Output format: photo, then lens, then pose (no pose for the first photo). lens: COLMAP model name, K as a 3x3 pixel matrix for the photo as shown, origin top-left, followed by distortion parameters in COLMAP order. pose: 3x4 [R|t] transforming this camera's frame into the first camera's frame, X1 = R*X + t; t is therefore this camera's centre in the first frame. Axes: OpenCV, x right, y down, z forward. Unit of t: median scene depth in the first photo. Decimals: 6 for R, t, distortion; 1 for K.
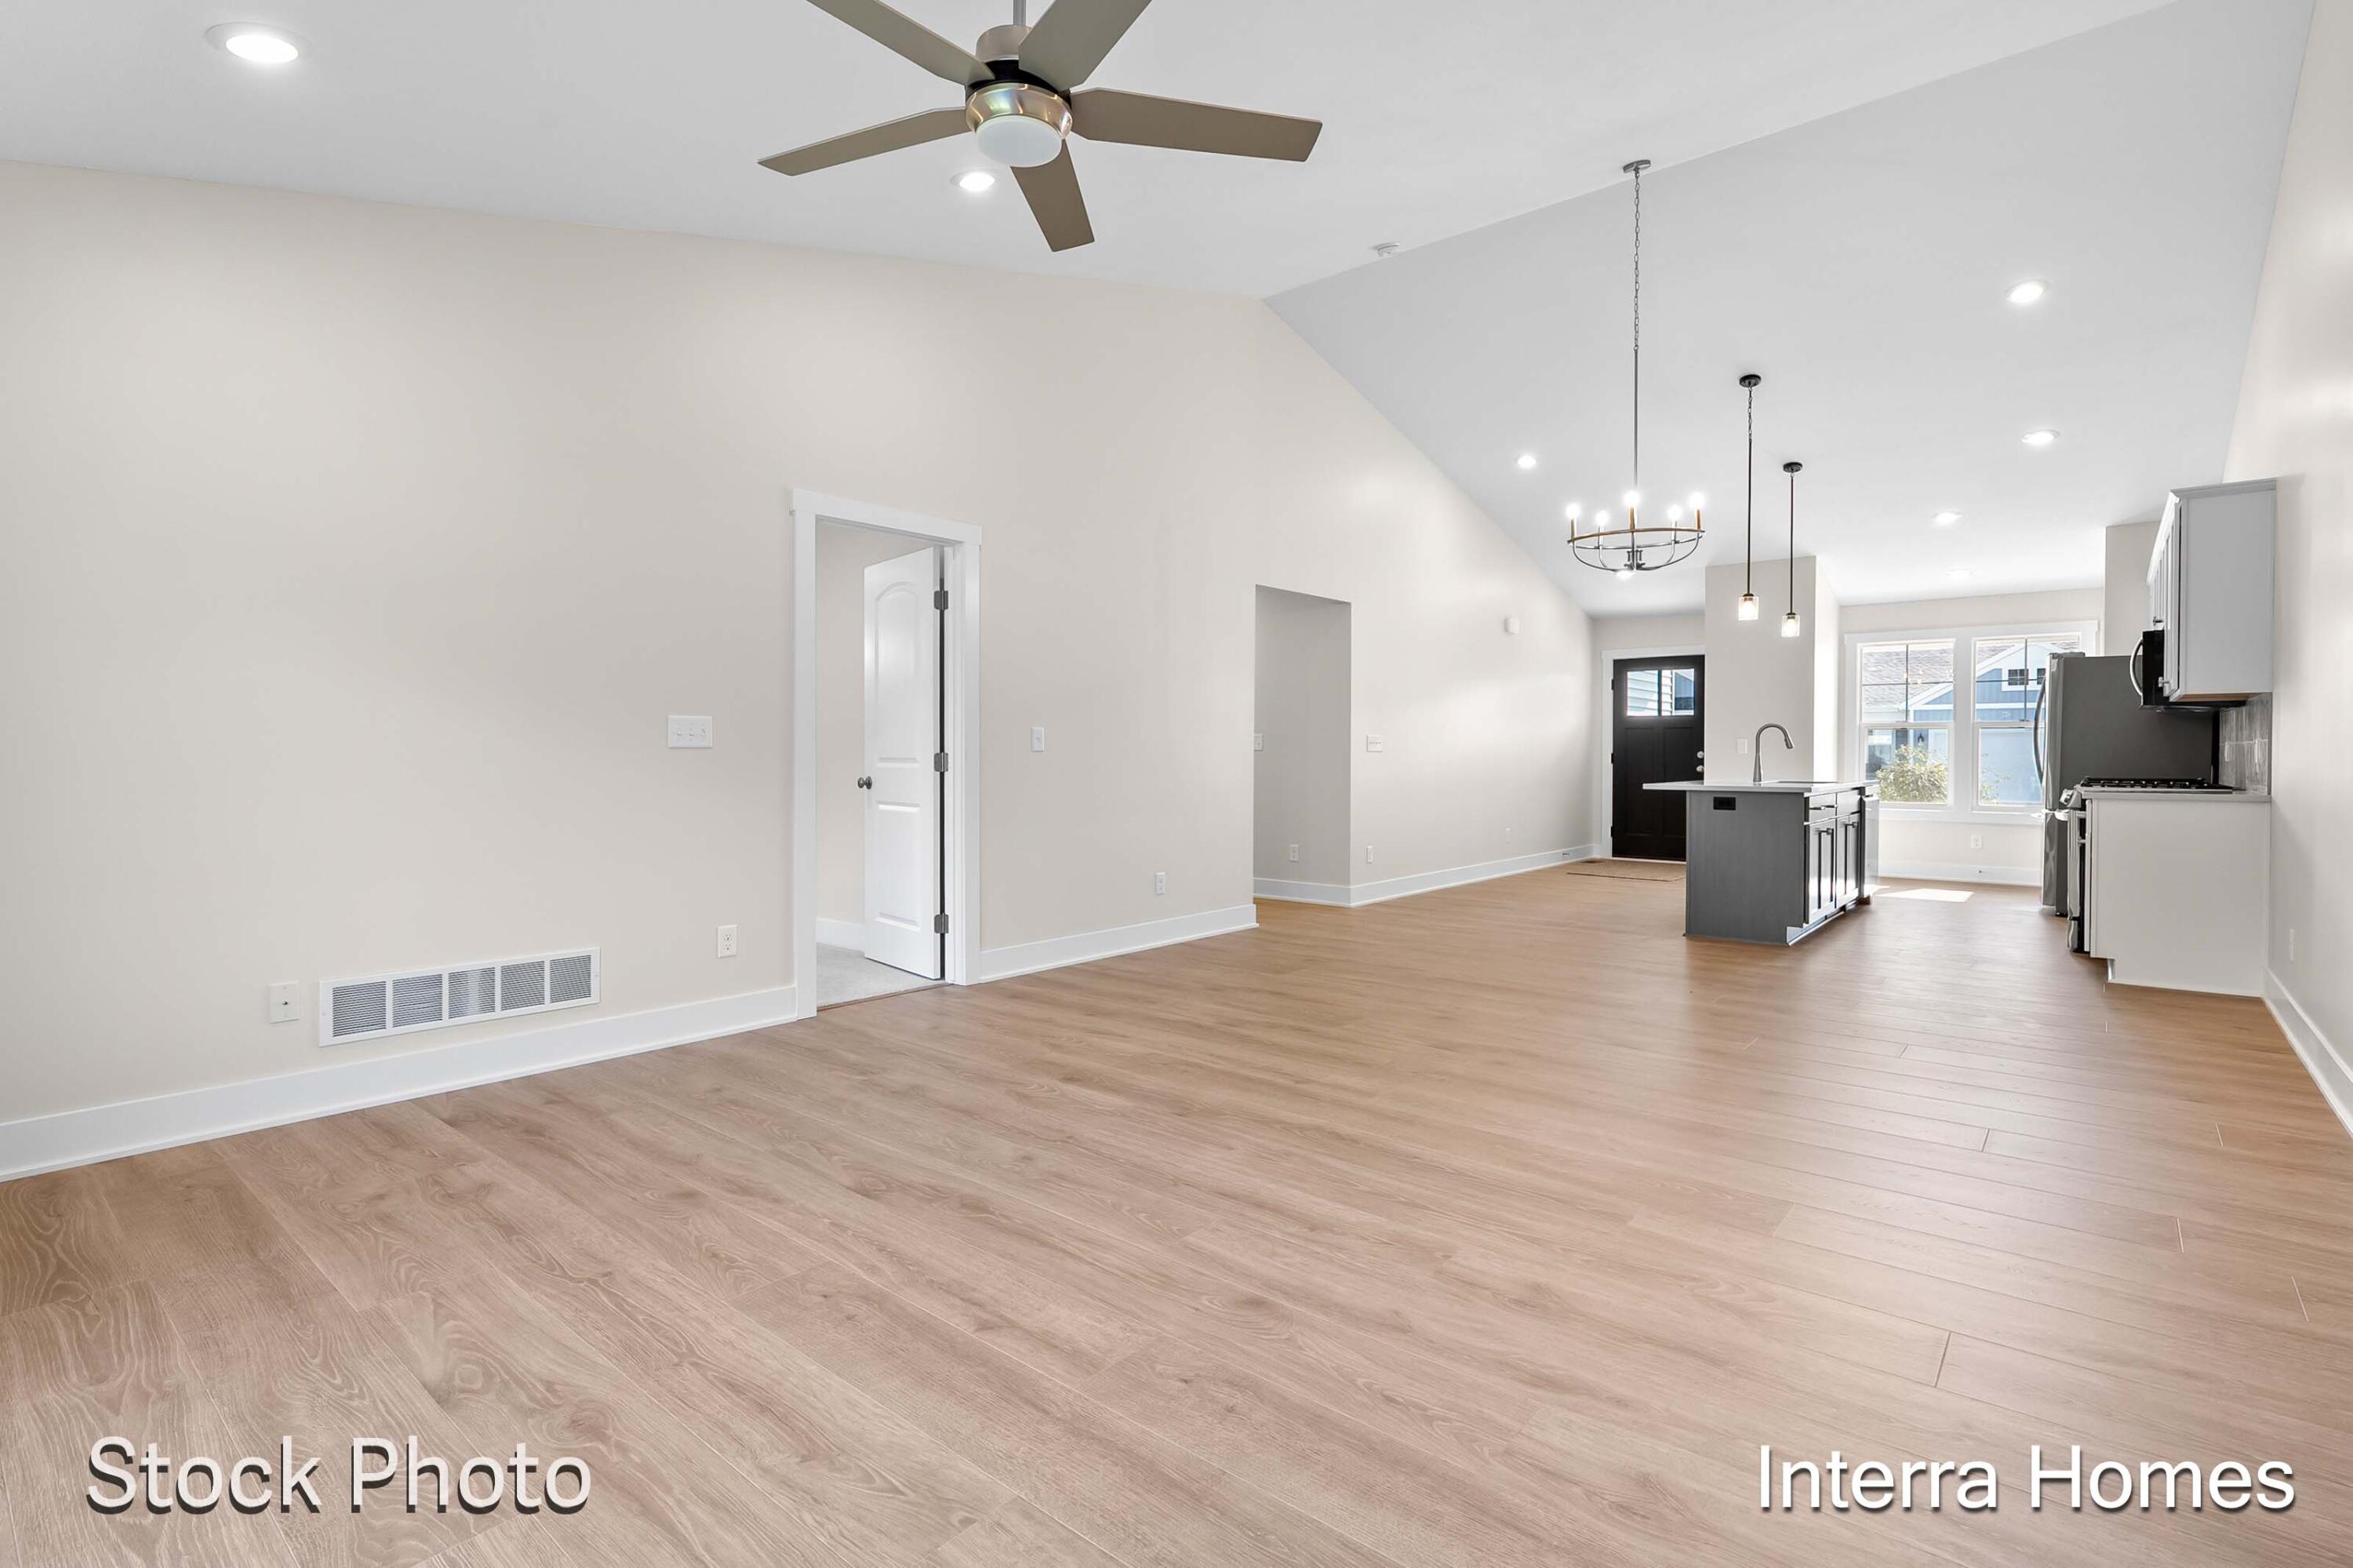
lens RADIAL K [[1110.5, 0, 1182.6], [0, 1110.5, 773.1], [0, 0, 1]] dist [-0.005296, -0.001389]
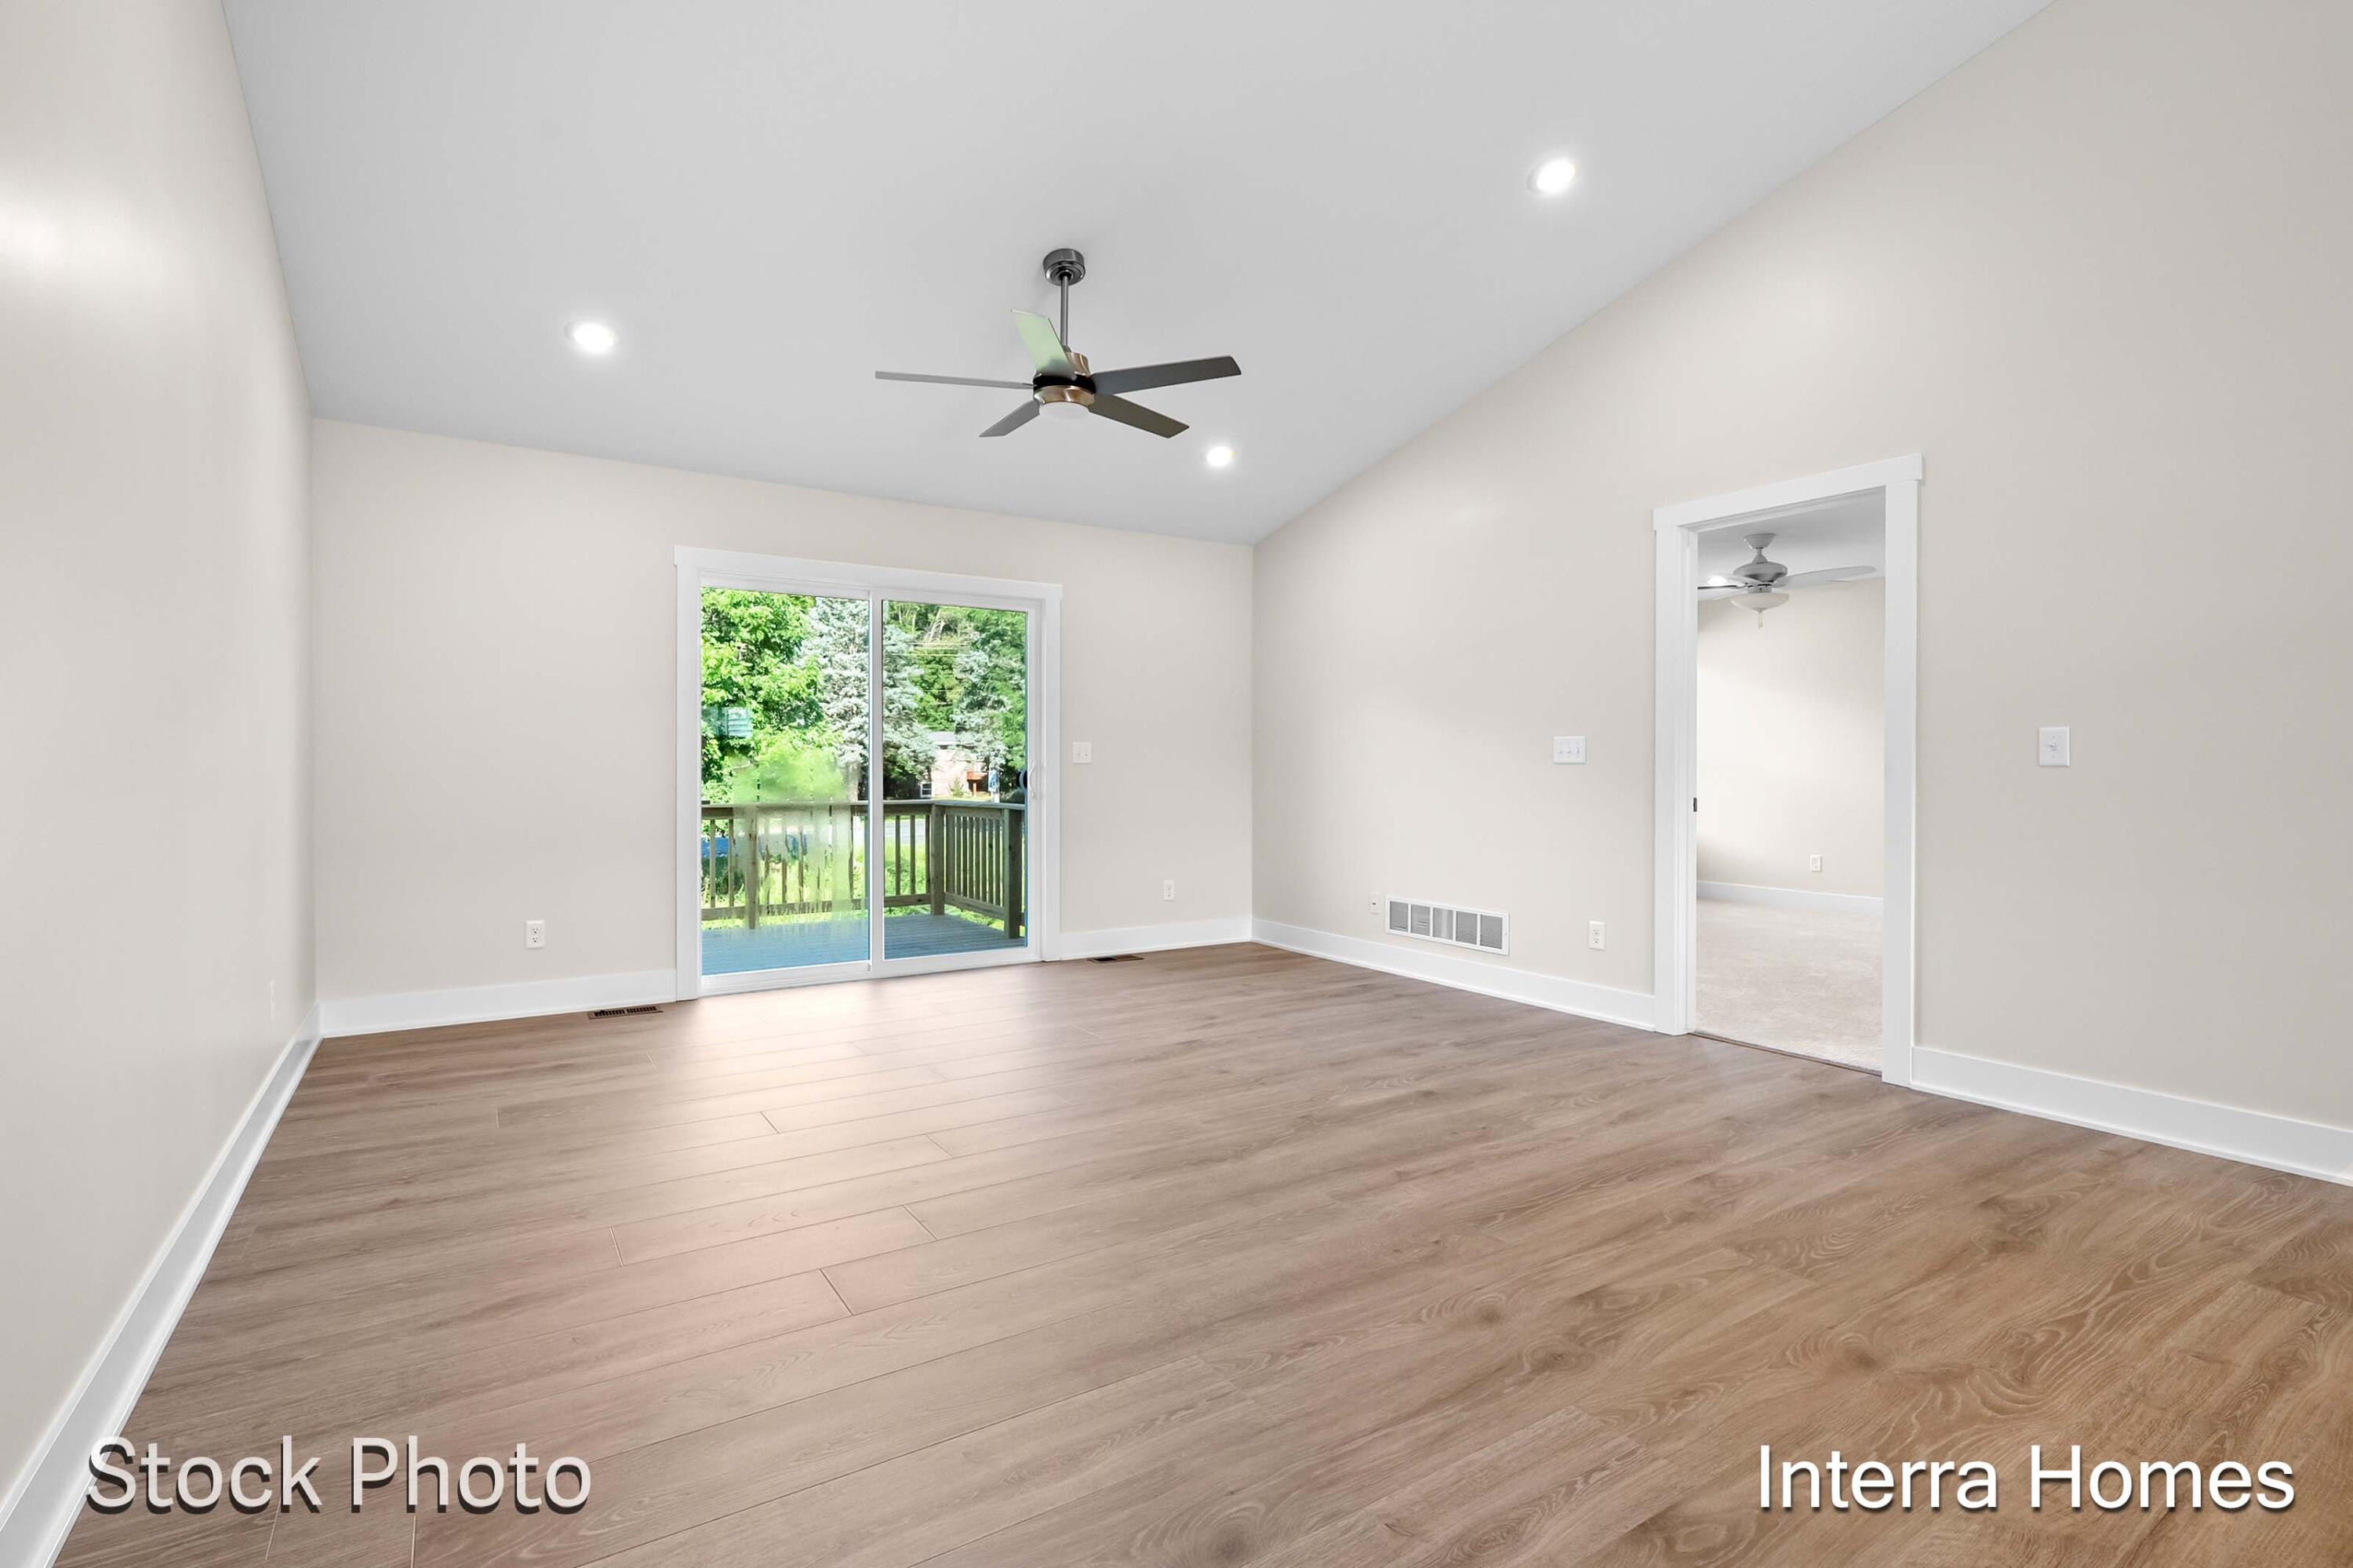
lens RADIAL K [[1110.5, 0, 1163.7], [0, 1110.5, 779.6], [0, 0, 1]] dist [-0.005296, -0.001389]
pose [[-0.298837, 0.010168, -0.954250, 0.941919], [-0.020913, 0.999633, 0.017201, -0.020006], [0.954075, 0.025097, -0.298515, 1.084477]]
